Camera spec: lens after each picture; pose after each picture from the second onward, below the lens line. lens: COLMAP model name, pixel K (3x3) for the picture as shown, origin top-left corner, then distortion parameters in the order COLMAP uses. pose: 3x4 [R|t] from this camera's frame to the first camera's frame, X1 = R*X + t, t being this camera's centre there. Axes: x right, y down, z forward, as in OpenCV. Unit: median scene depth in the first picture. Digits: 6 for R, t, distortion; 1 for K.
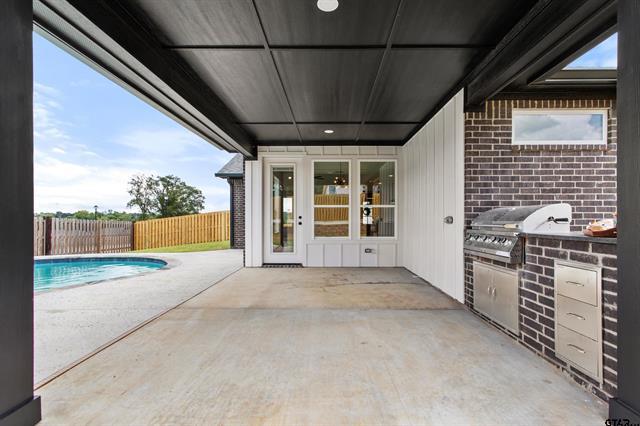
lens RADIAL K [[311.2, 0, 320.0], [0, 311.2, 217.8], [0, 0, 1]] dist [0.004969, -0.002098]
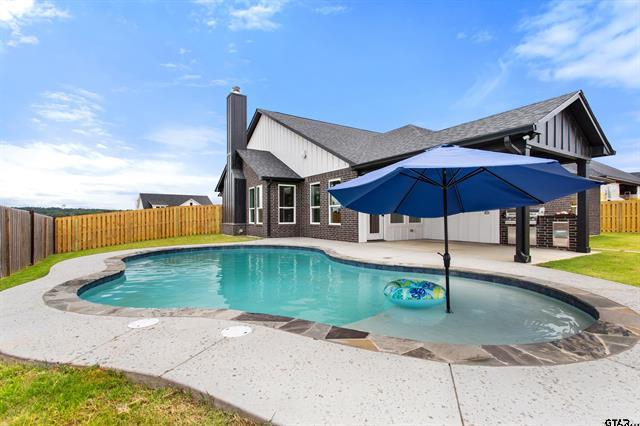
lens RADIAL K [[311.2, 0, 321.4], [0, 311.2, 216.2], [0, 0, 1]] dist [0.004969, -0.002098]
pose [[0.832166, 0.000189, 0.554527, -2.323653], [-0.000596, 1.000000, 0.000554, 0.038140], [-0.554527, -0.000791, 0.832165, -0.392514]]
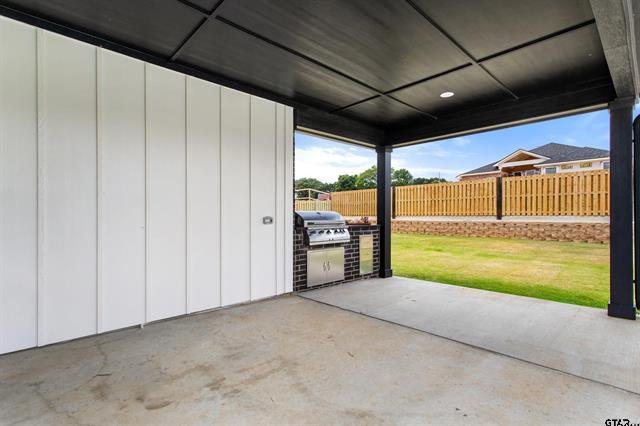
lens RADIAL K [[311.2, 0, 330.1], [0, 311.2, 217.0], [0, 0, 1]] dist [0.004969, -0.002098]
pose [[-0.717294, -0.004858, 0.696754, -0.458190], [-0.005138, 0.999985, 0.001682, -0.007614], [-0.696752, -0.002374, -0.717309, 1.746731]]
